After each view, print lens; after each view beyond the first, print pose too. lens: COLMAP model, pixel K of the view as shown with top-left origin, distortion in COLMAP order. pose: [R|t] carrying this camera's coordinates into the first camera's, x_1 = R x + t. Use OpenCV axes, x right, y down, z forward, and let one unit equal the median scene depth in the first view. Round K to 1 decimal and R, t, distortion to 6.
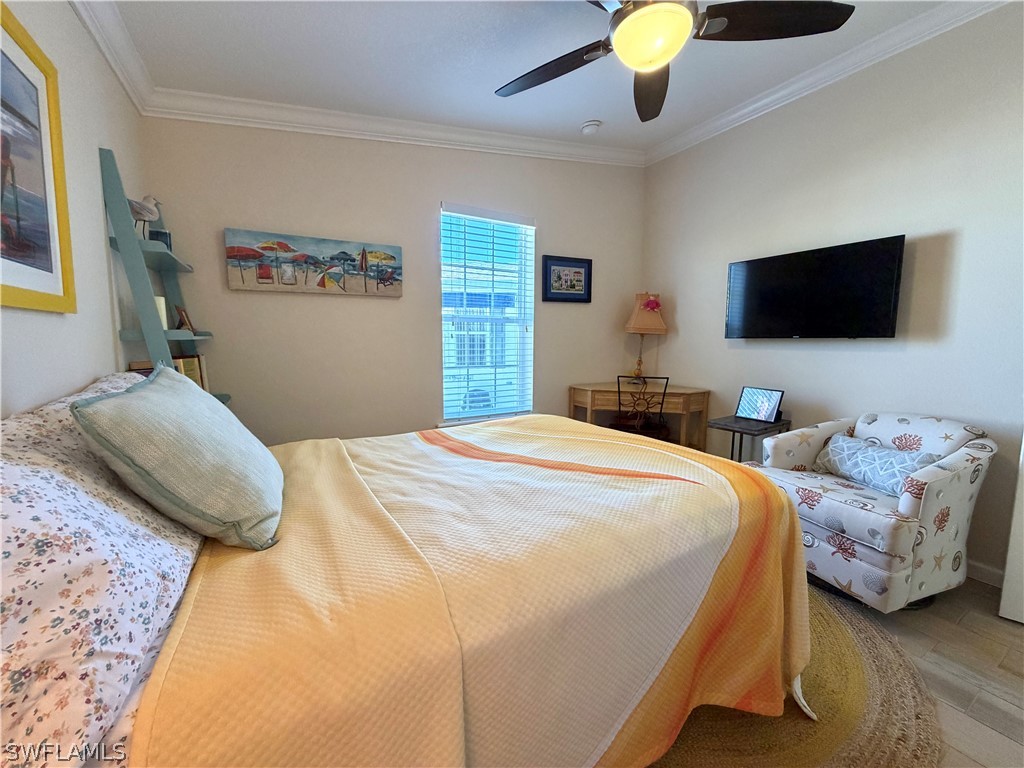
lens RADIAL K [[406.7, 0, 511.8], [0, 406.7, 381.4], [0, 0, 1]] dist [0.009757, -0.000299]
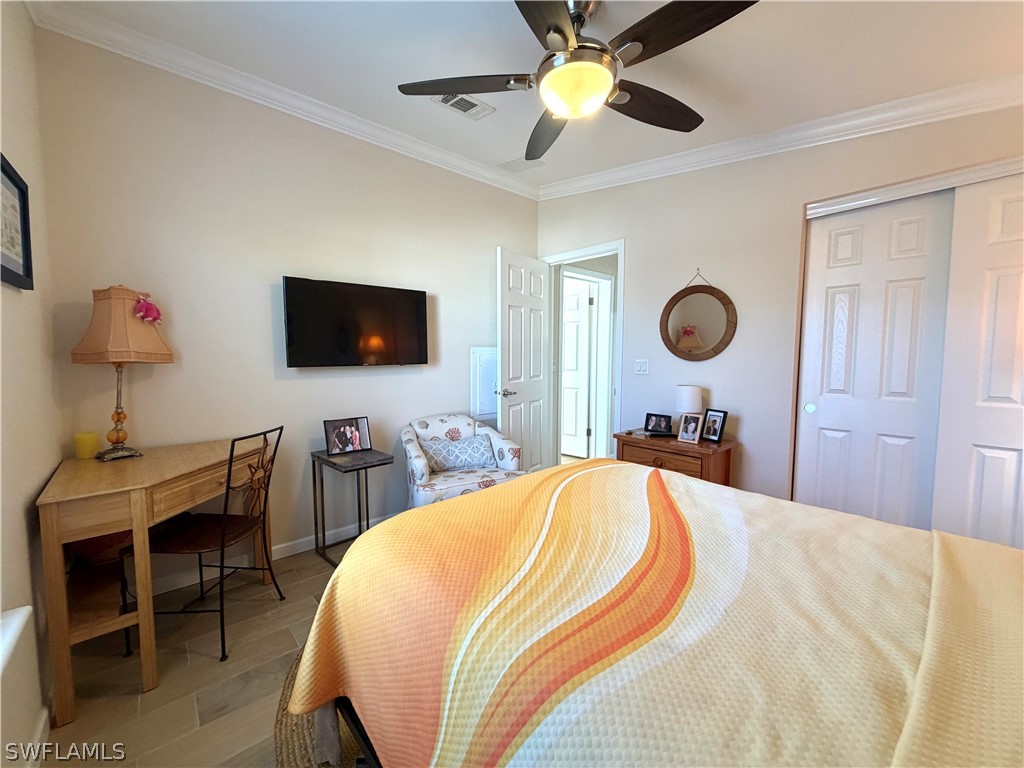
lens RADIAL K [[406.7, 0, 511.5], [0, 406.7, 388.4], [0, 0, 1]] dist [0.009757, -0.000299]
pose [[-0.191807, -0.081308, 0.978059, -0.447922], [0.106439, 0.988961, 0.103088, -0.127722], [-0.975644, 0.123877, -0.181035, 0.915388]]
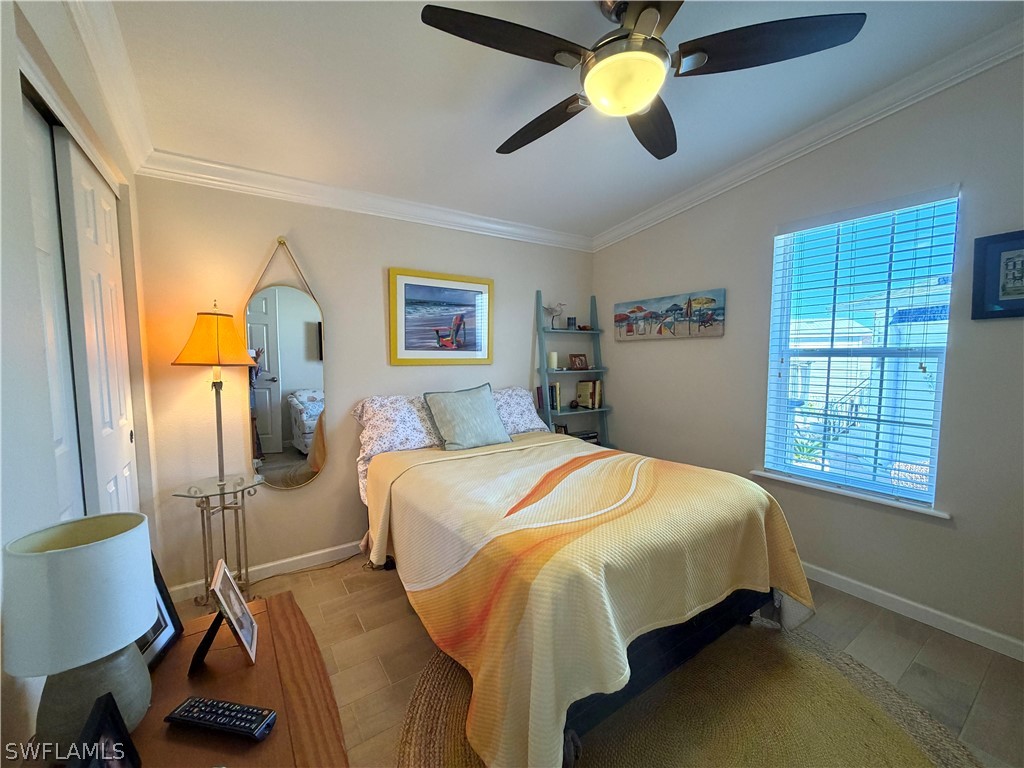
lens RADIAL K [[406.7, 0, 515.0], [0, 406.7, 384.5], [0, 0, 1]] dist [0.009757, -0.000299]
pose [[0.066937, 0.070547, -0.995260, 0.840224], [-0.108839, 0.992061, 0.063000, -0.105156], [0.991803, 0.104106, 0.074084, 0.472372]]
